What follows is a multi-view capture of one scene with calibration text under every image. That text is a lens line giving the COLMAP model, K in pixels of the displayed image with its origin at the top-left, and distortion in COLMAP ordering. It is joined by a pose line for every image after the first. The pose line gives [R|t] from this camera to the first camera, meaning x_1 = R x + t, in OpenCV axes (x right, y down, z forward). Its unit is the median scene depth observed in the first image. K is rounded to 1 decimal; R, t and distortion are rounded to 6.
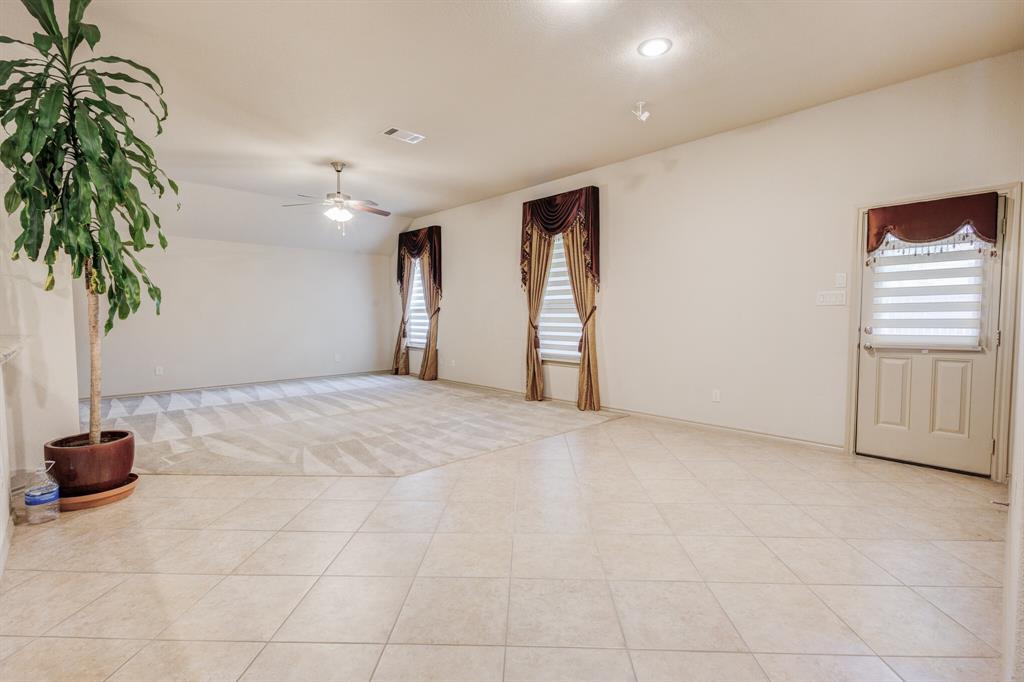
lens RADIAL K [[468.6, 0, 512.6], [0, 468.6, 339.6], [0, 0, 1]] dist [0.002807, 0.000074]
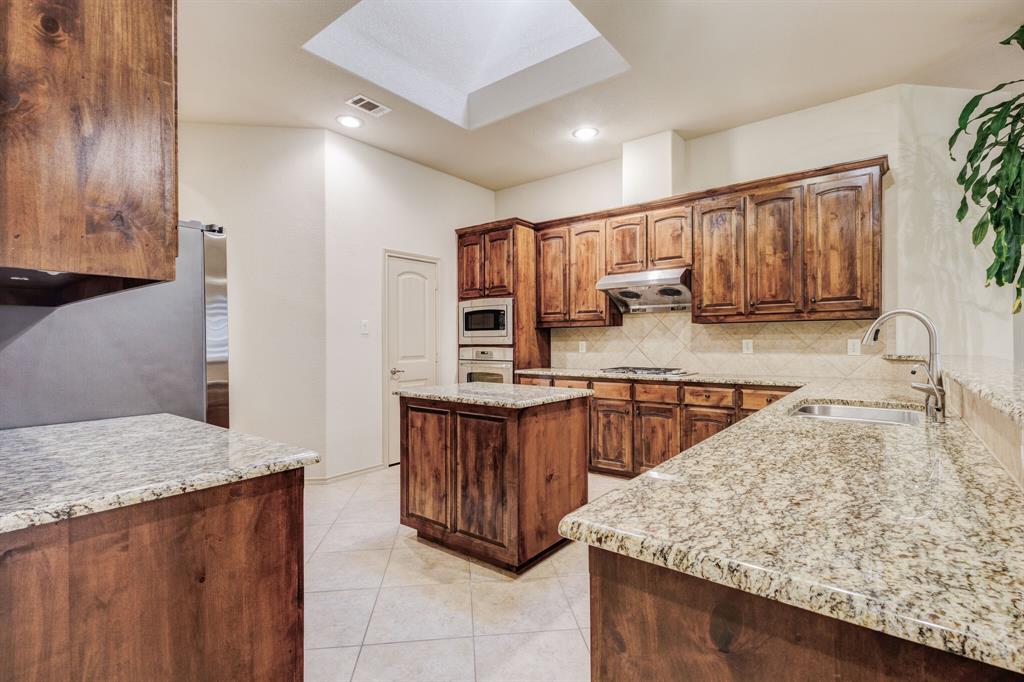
lens RADIAL K [[468.6, 0, 512.6], [0, 468.6, 339.6], [0, 0, 1]] dist [0.002807, 0.000074]
pose [[0.148719, -0.003736, -0.988872, -0.090886], [-0.045698, 0.998899, -0.010646, 0.008166], [0.987823, 0.046772, 0.148385, -0.144408]]
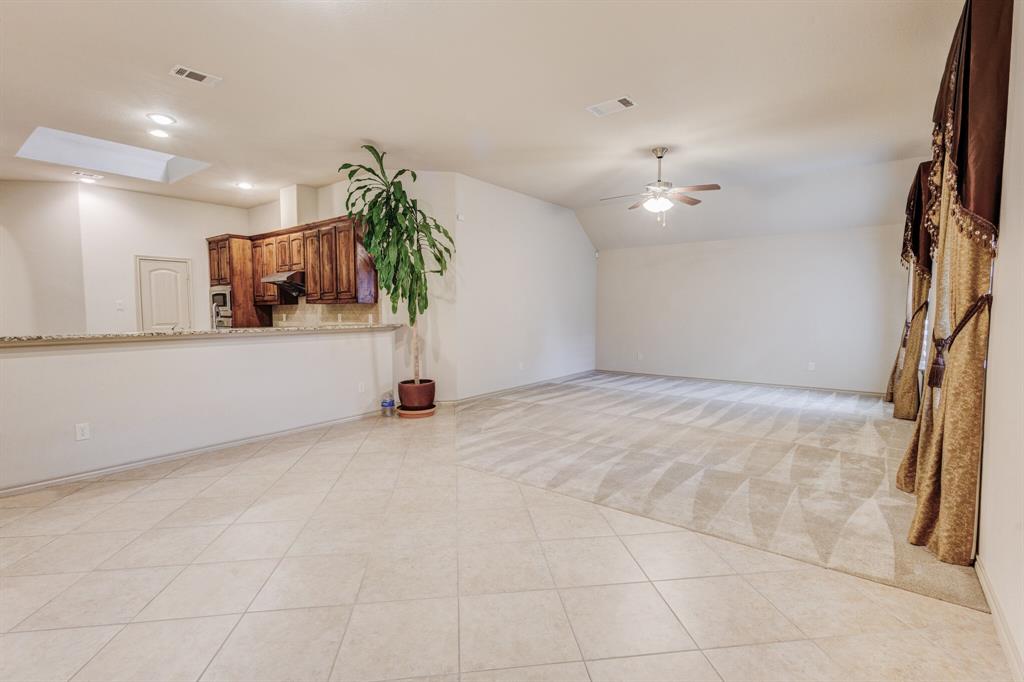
lens RADIAL K [[468.6, 0, 512.6], [0, 468.6, 339.6], [0, 0, 1]] dist [0.002807, 0.000074]
pose [[0.154273, 0.061981, -0.986082, 0.678032], [-0.049766, 0.997251, 0.054898, -0.051740], [0.986774, 0.040604, 0.156933, 0.772737]]
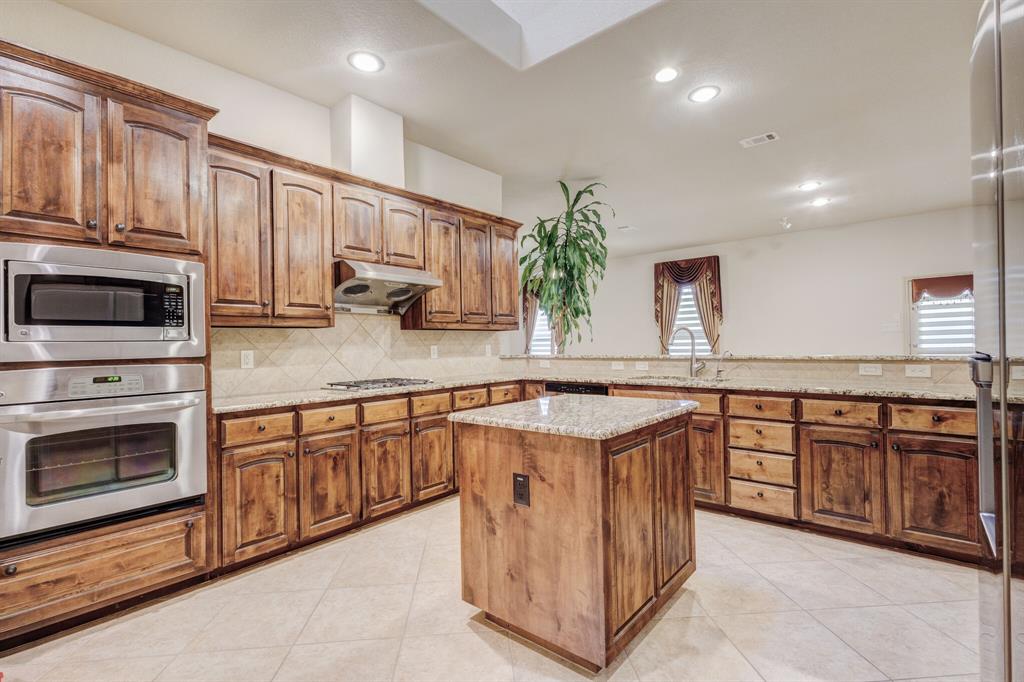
lens RADIAL K [[470.4, 0, 511.3], [0, 470.4, 339.7], [0, 0, 1]] dist [0.001212, -0.000393]
pose [[0.994241, -0.016856, 0.105834, -0.877312], [0.023514, 0.997801, -0.061973, 0.030611], [-0.104556, 0.064104, 0.992451, -0.566525]]
